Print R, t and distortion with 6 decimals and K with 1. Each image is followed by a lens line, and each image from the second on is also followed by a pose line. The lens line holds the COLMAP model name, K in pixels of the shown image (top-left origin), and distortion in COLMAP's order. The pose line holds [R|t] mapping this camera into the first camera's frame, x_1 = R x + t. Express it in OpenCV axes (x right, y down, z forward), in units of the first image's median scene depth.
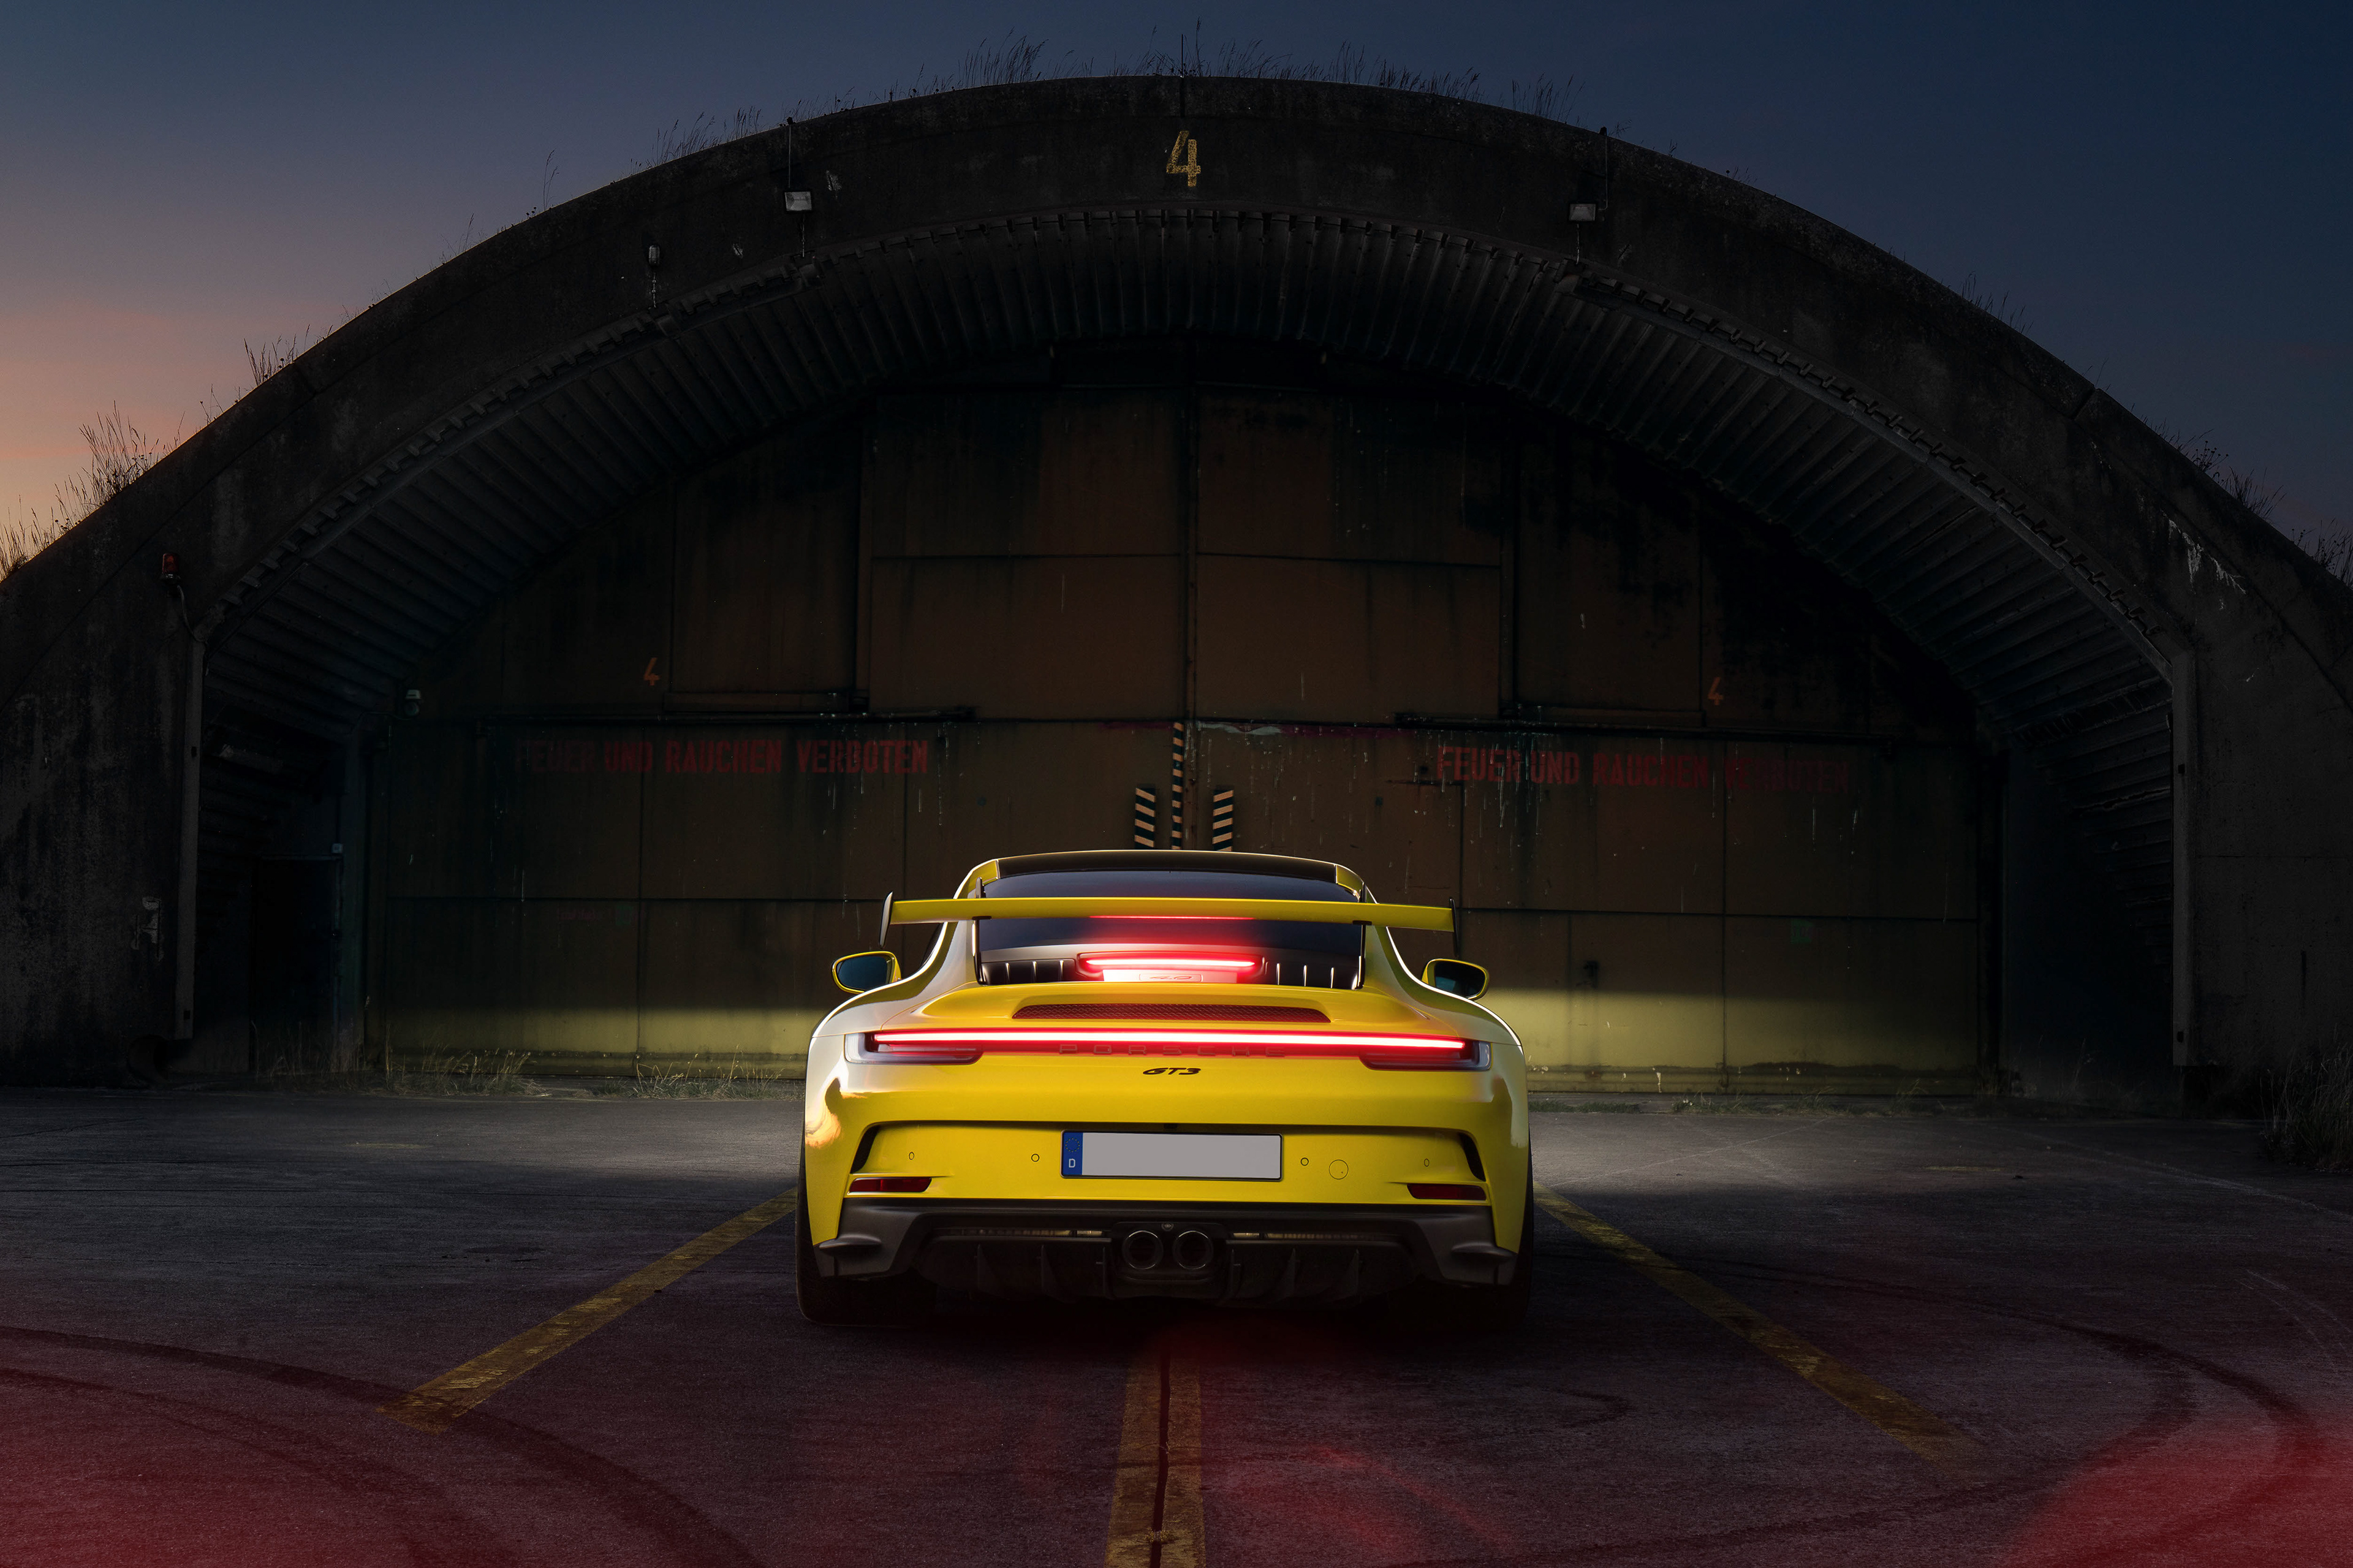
lens RADIAL K [[3306.6, 0, 1176.5], [0, 3306.6, 784.0], [0, 0, 1]] dist [0.020396, 0.063293]
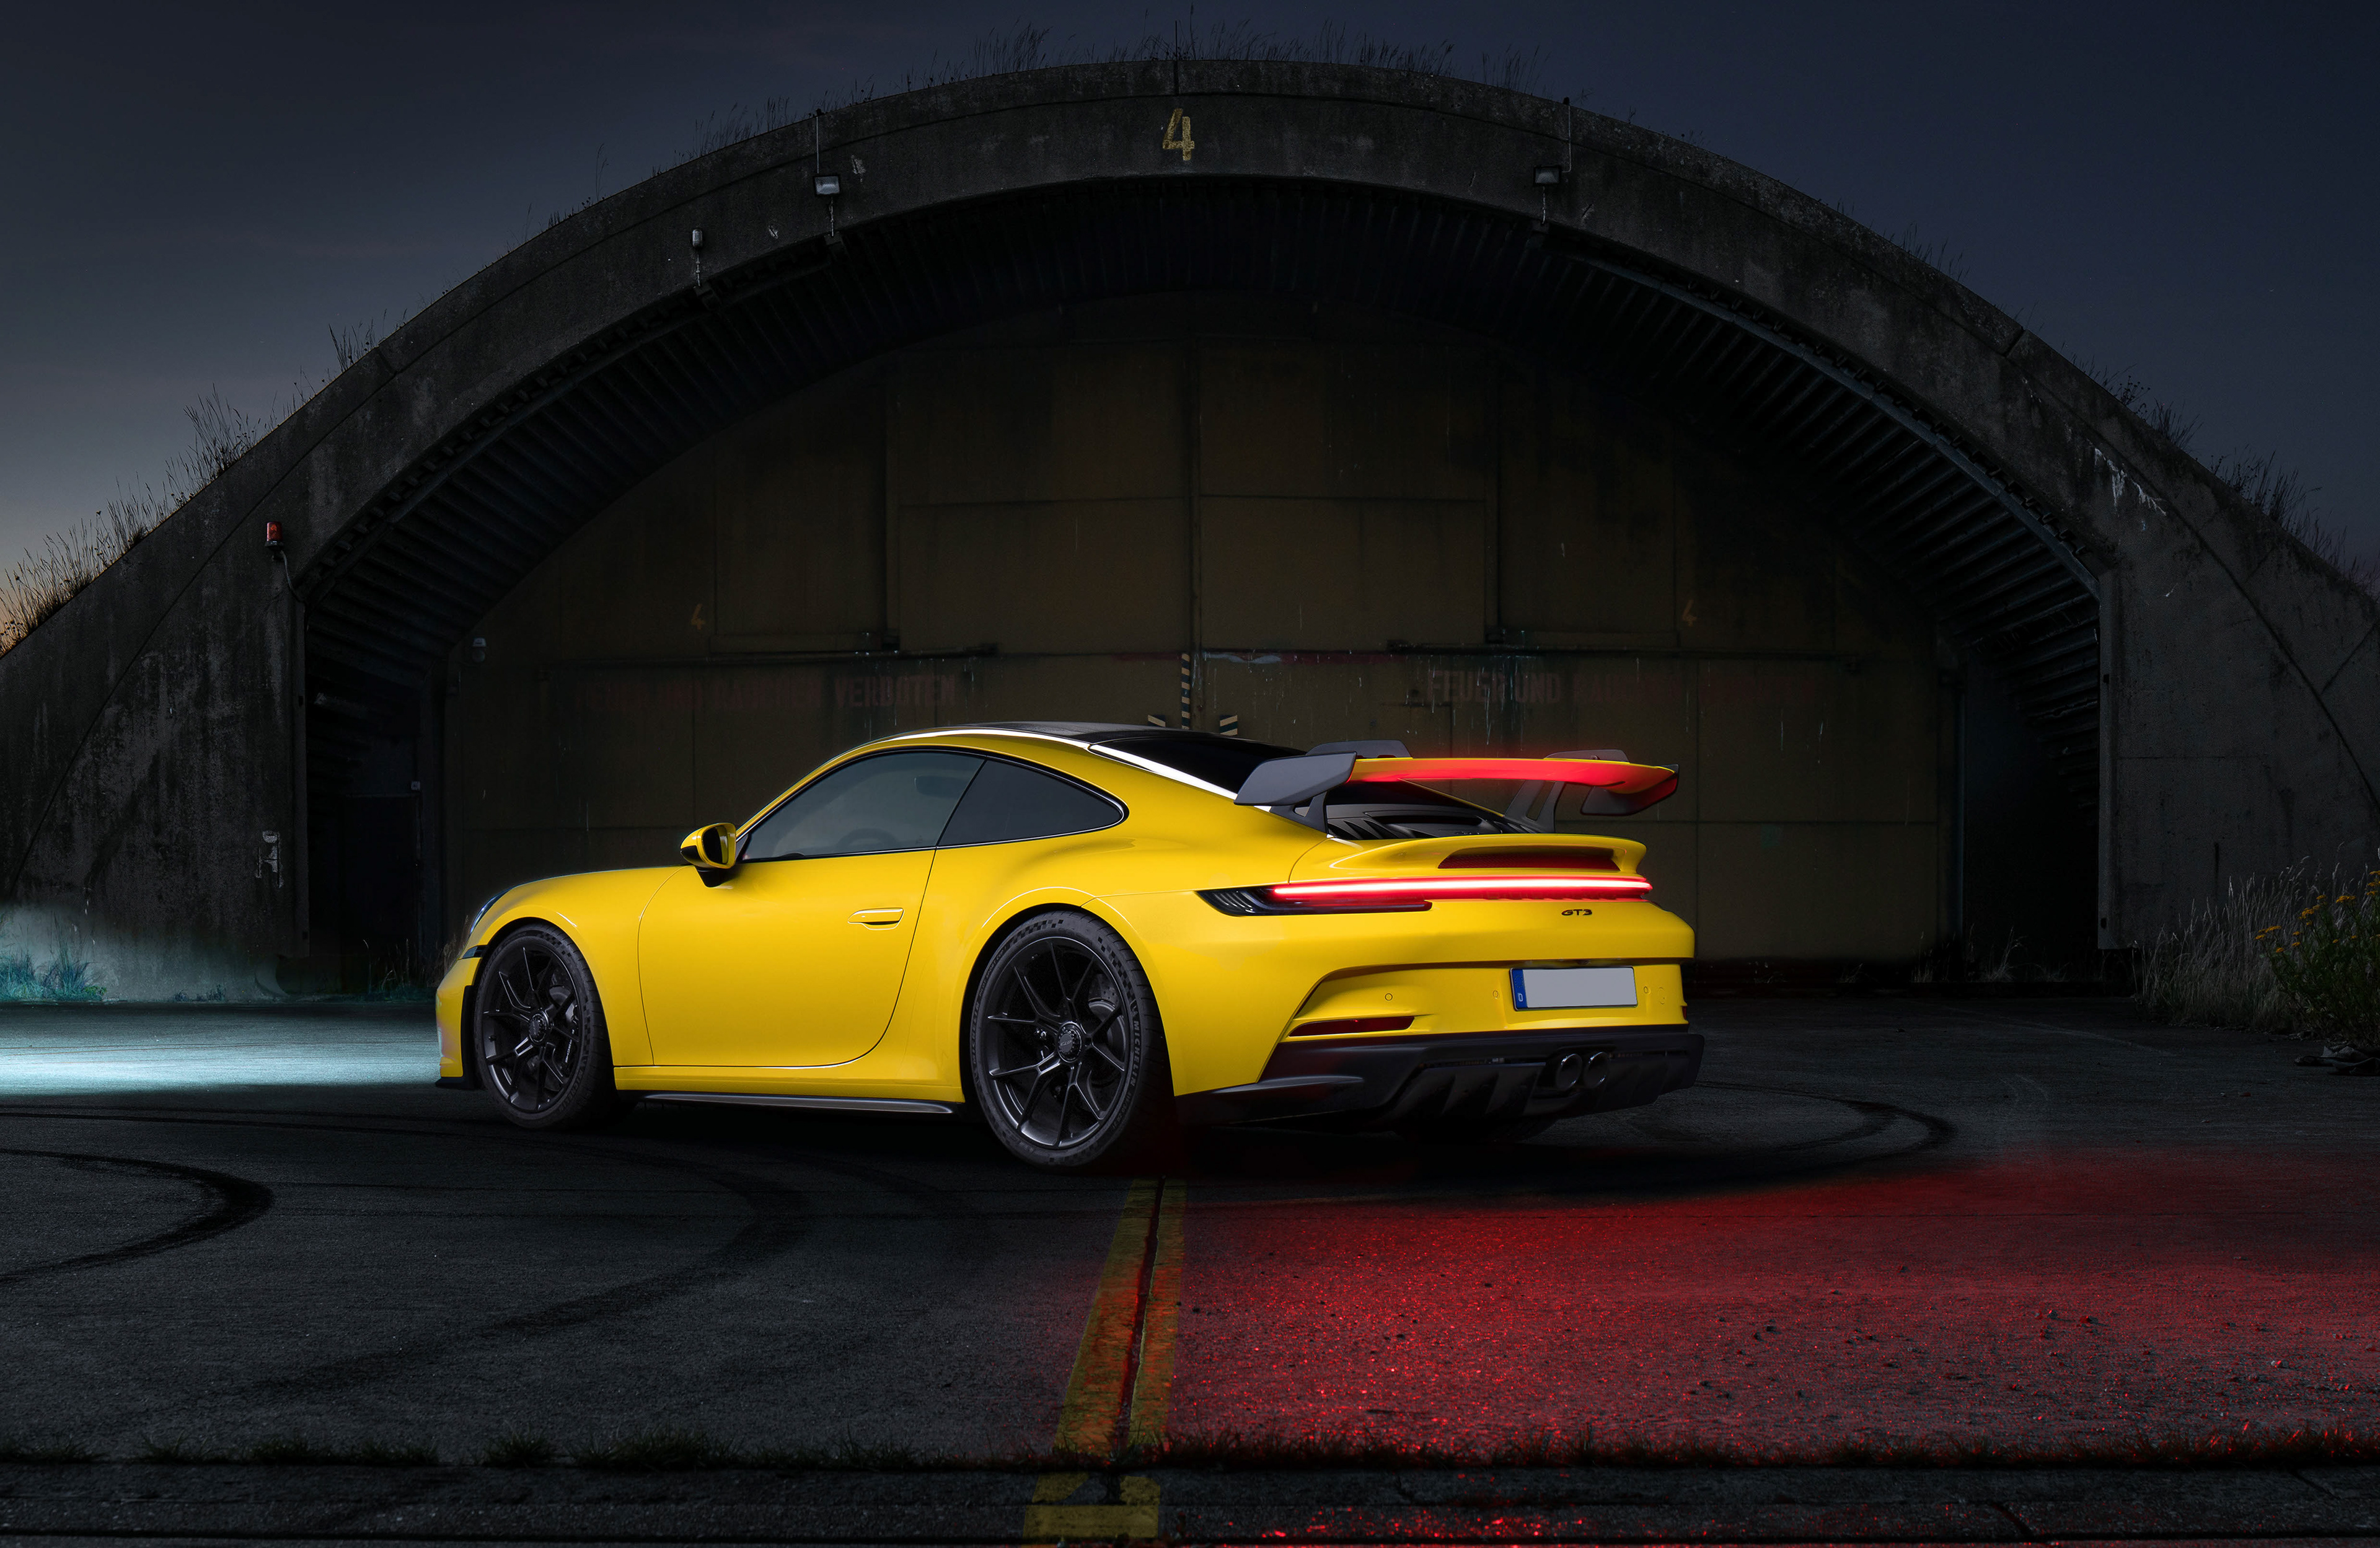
lens RADIAL K [[3530.8, 0, 1103.6], [0, 3530.8, 908.8], [0, 0, 1]] dist [-0.000895, -0.006905]
pose [[0.999356, -0.018660, -0.030649, 0.008120], [0.020392, 0.998154, 0.057202, -0.002065], [0.029525, -0.057791, 0.997892, -0.168158]]
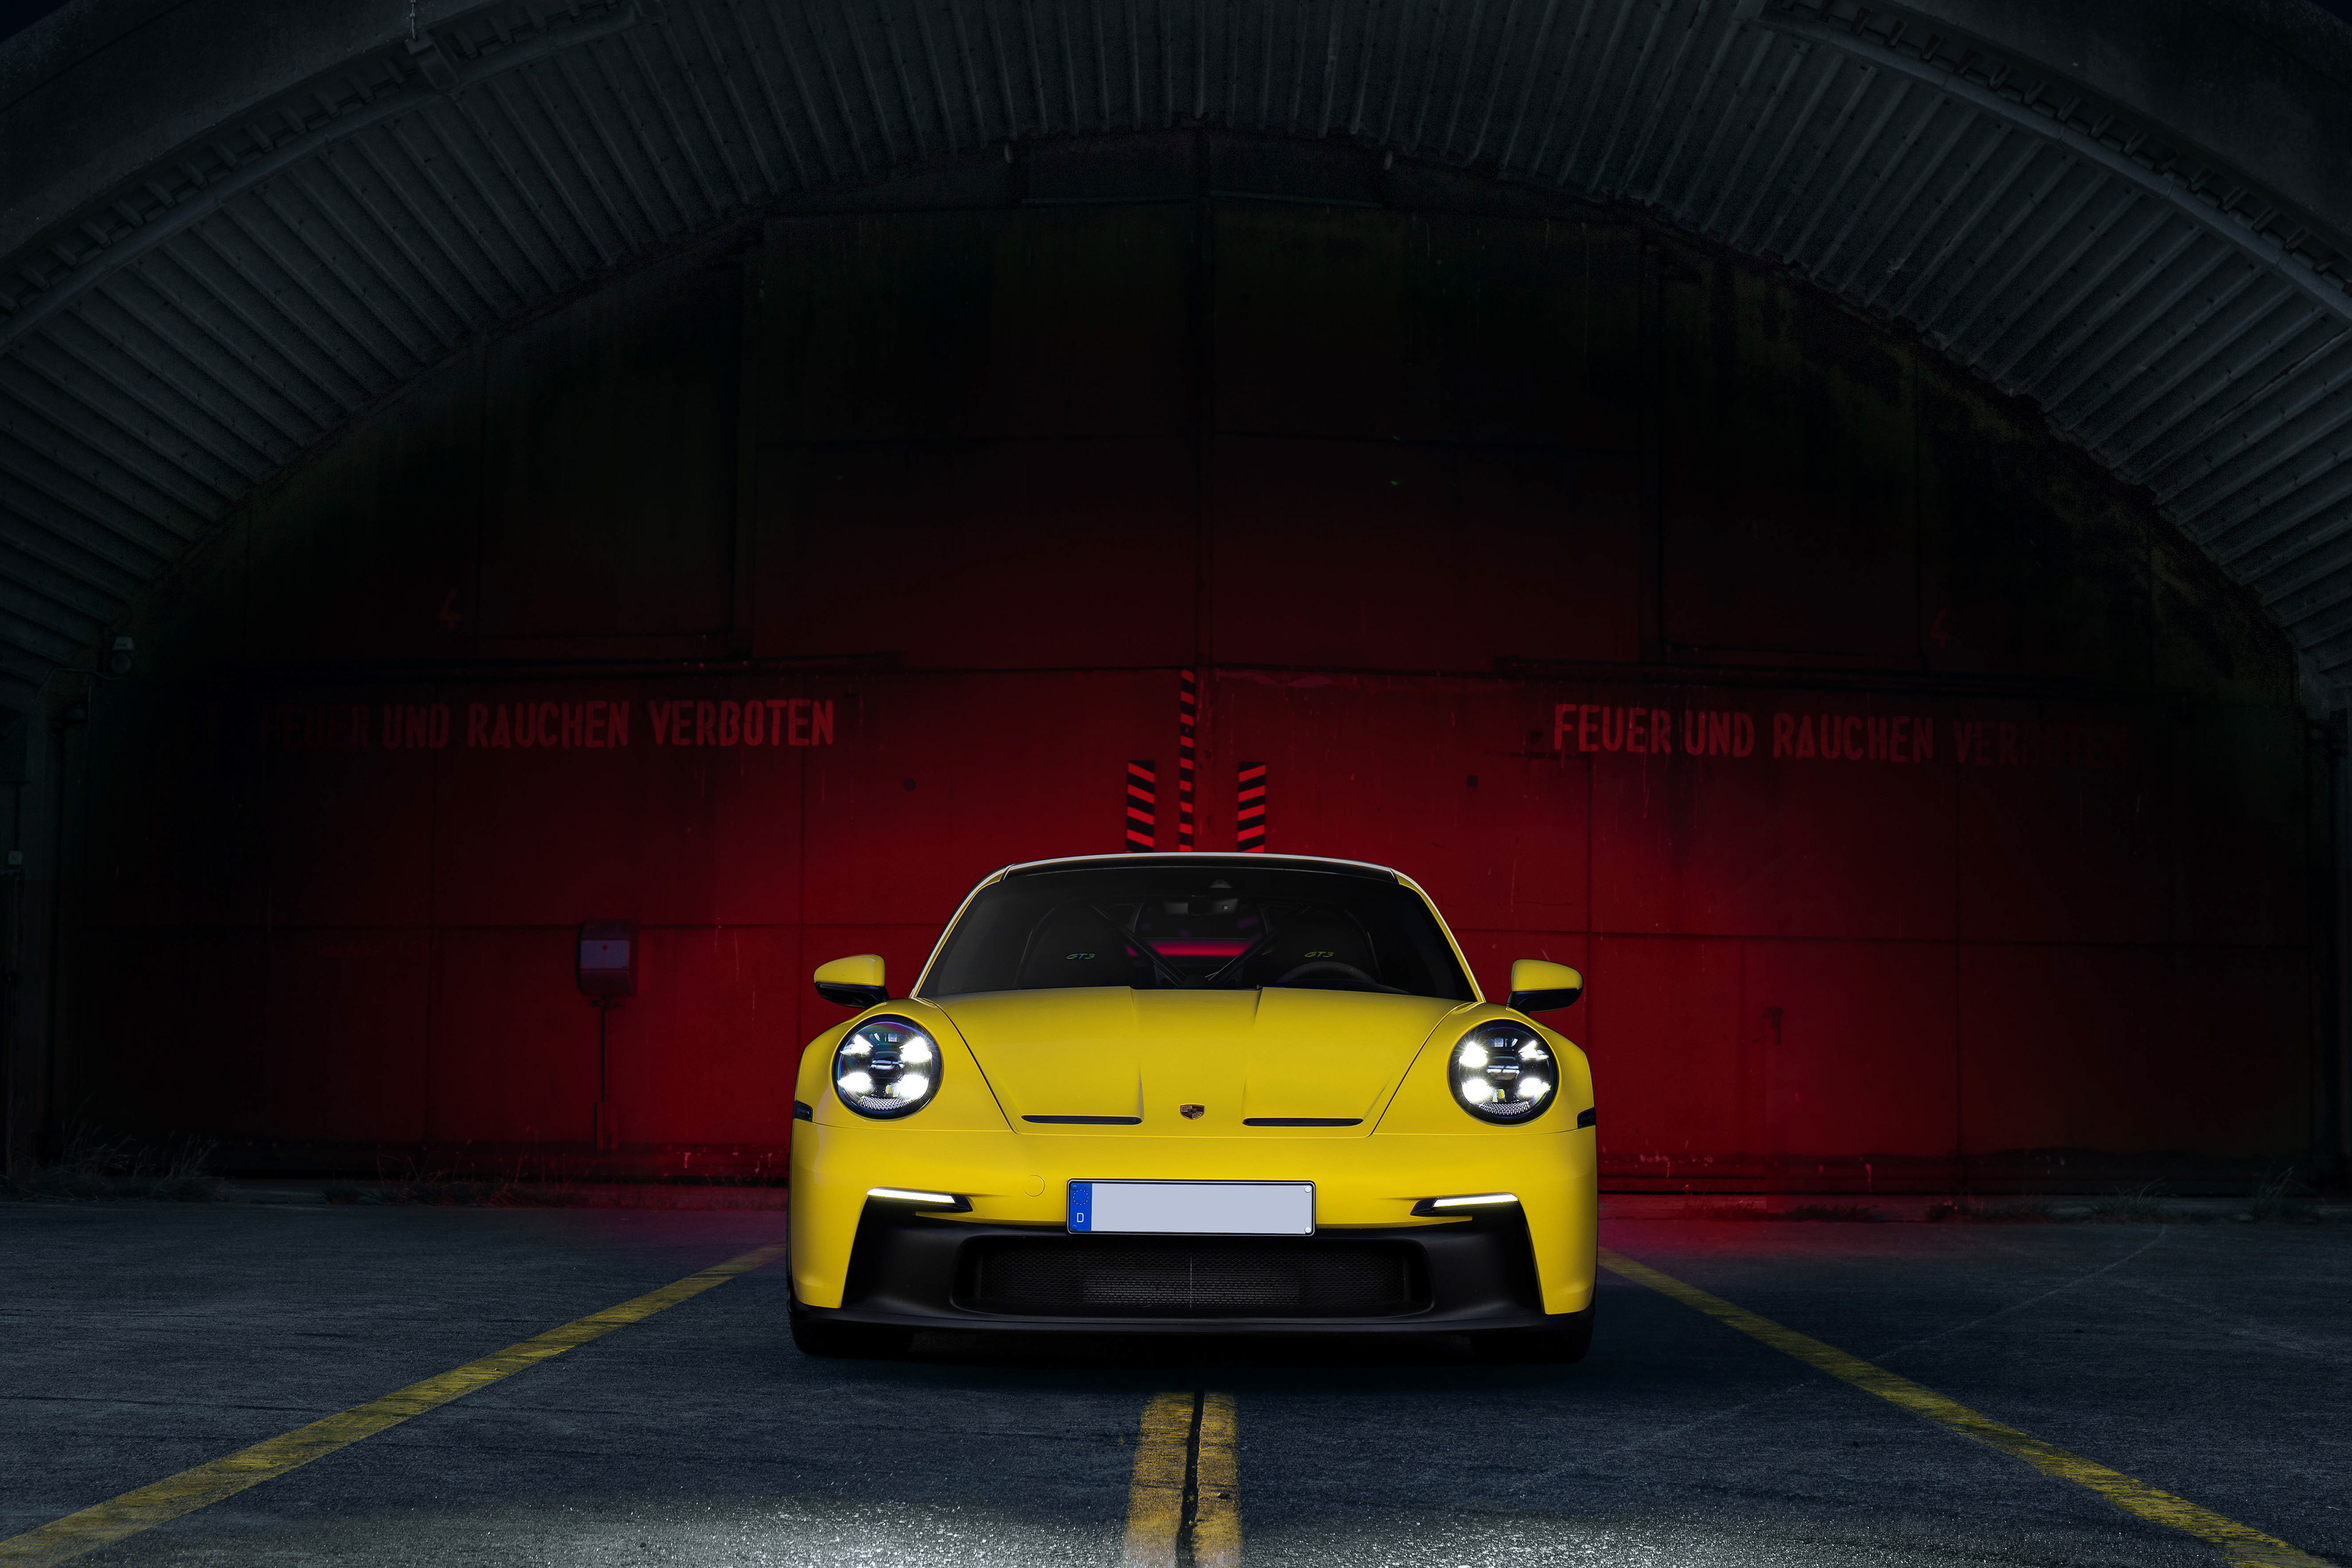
lens RADIAL K [[3201.2, 0, 1176.0], [0, 3201.2, 784.0], [0, 0, 1]] dist [-0.037444, -0.019307]
pose [[0.999967, -0.005857, -0.005604, 0.001881], [0.005647, 0.999308, -0.036778, 0.033183], [0.005815, 0.036745, 0.999308, 0.342535]]
